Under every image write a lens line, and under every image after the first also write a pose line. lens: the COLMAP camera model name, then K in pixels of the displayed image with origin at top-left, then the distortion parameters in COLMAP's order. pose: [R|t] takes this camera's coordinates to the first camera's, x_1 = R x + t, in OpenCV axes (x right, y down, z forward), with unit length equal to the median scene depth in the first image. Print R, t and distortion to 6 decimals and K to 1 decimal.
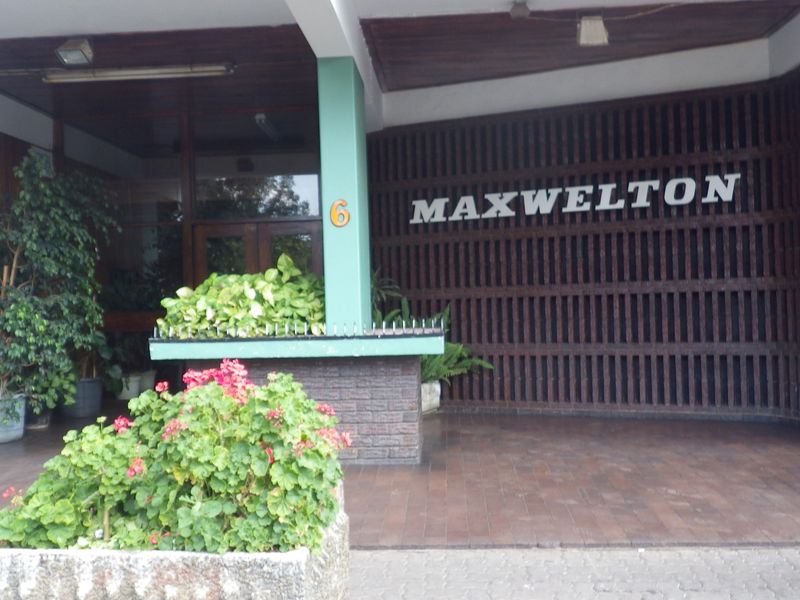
lens RADIAL K [[884.7, 0, 386.2], [0, 884.7, 299.5], [0, 0, 1]] dist [-0.000975, 0.000595]
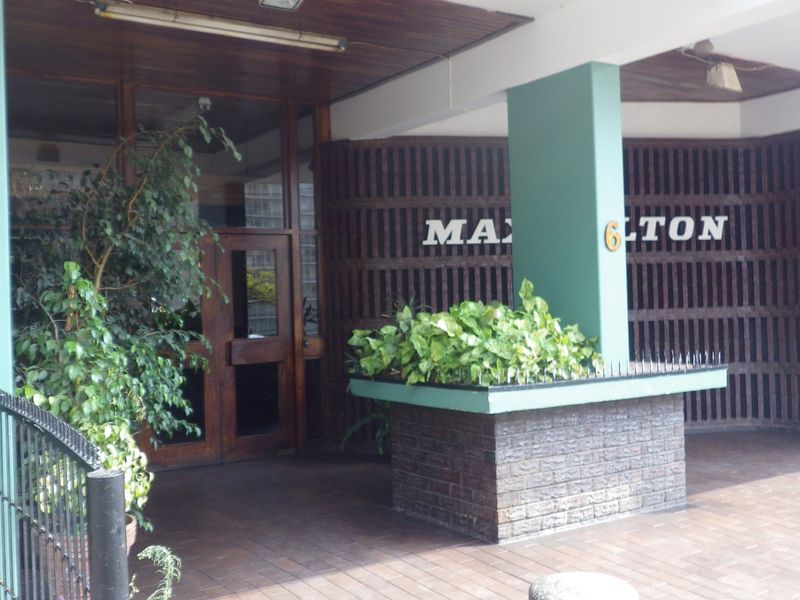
lens RADIAL K [[884.7, 0, 386.2], [0, 884.7, 299.5], [0, 0, 1]] dist [-0.000975, 0.000595]
pose [[0.802570, 0.008104, 0.596504, -0.616192], [0.004954, 0.999783, -0.020248, -0.012667], [-0.596538, 0.019205, 0.802355, 0.331021]]
